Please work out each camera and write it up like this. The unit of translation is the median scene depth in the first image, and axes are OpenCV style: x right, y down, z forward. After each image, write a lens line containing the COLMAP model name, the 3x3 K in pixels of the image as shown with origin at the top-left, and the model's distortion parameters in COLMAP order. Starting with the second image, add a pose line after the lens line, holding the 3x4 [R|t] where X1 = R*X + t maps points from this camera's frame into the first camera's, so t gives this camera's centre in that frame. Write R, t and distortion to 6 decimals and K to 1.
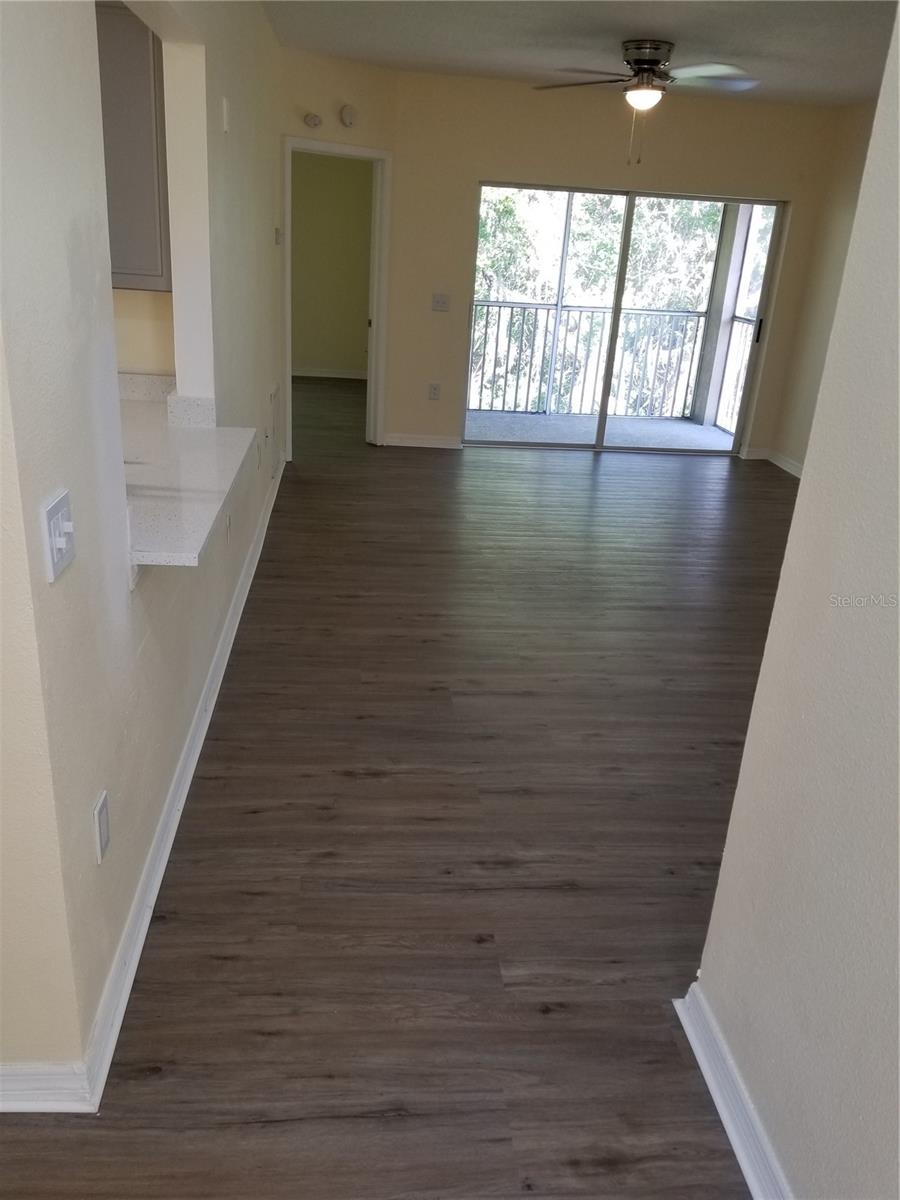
lens RADIAL K [[931.3, 0, 450.0], [0, 931.3, 600.0], [0, 0, 1]] dist [0.122506, -0.192835]
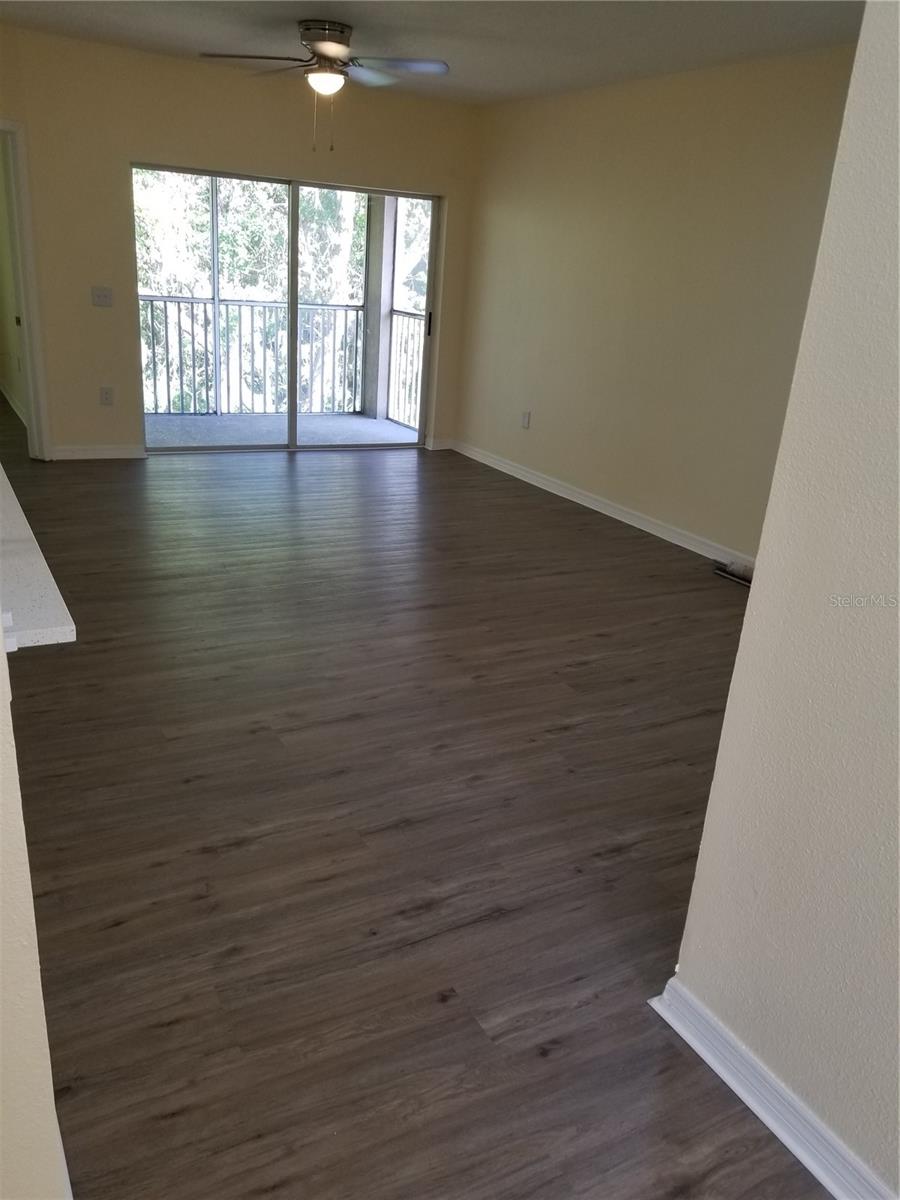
lens RADIAL K [[945.7, 0, 456.6], [0, 945.7, 606.0], [0, 0, 1]] dist [0.098345, -0.148955]
pose [[0.914024, -0.133908, 0.382922, -0.201656], [0.131479, 0.990781, 0.032641, -0.030442], [-0.383763, 0.020511, 0.923204, 0.113197]]
